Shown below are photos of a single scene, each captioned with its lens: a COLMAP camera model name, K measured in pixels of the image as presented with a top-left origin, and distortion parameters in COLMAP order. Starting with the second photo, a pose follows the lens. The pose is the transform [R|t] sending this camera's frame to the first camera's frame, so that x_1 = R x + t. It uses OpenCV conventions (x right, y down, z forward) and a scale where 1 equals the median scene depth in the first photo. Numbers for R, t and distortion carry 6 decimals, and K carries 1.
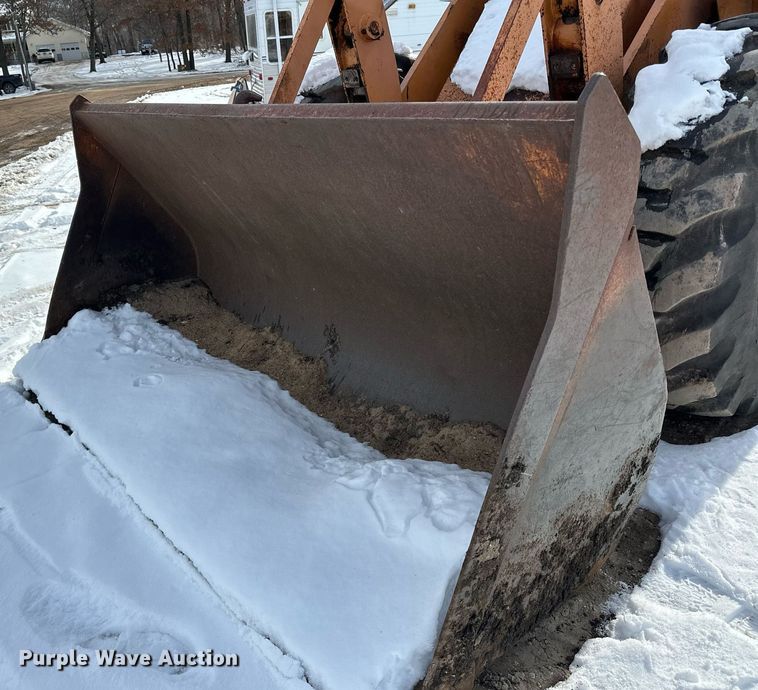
lens RADIAL K [[635.0, 0, 305.2], [0, 635.0, 344.8], [0, 0, 1]] dist [0.074312, -0.096284]
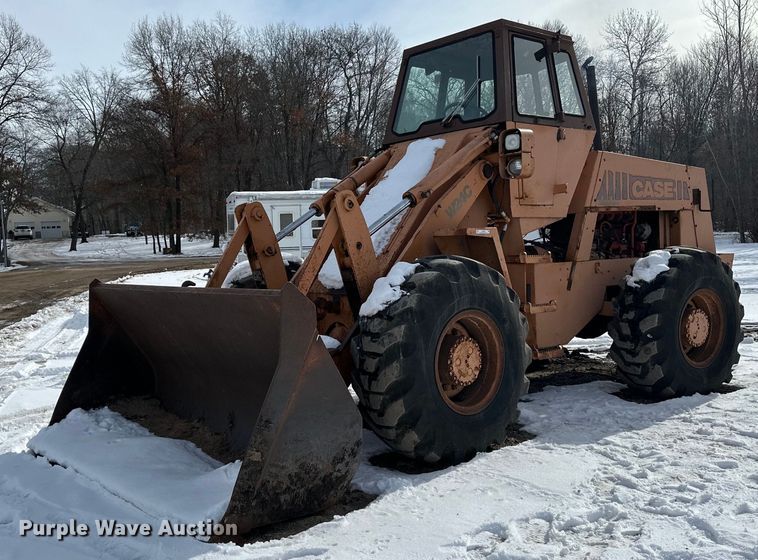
lens RADIAL K [[744.7, 0, 305.1], [0, 744.7, 306.1], [0, 0, 1]] dist [0.065117, -0.016513]
pose [[0.999178, 0.039392, 0.009540, 0.058036], [-0.033984, 0.942510, -0.332445, 0.099433], [-0.022087, 0.331848, 0.943074, -0.266249]]
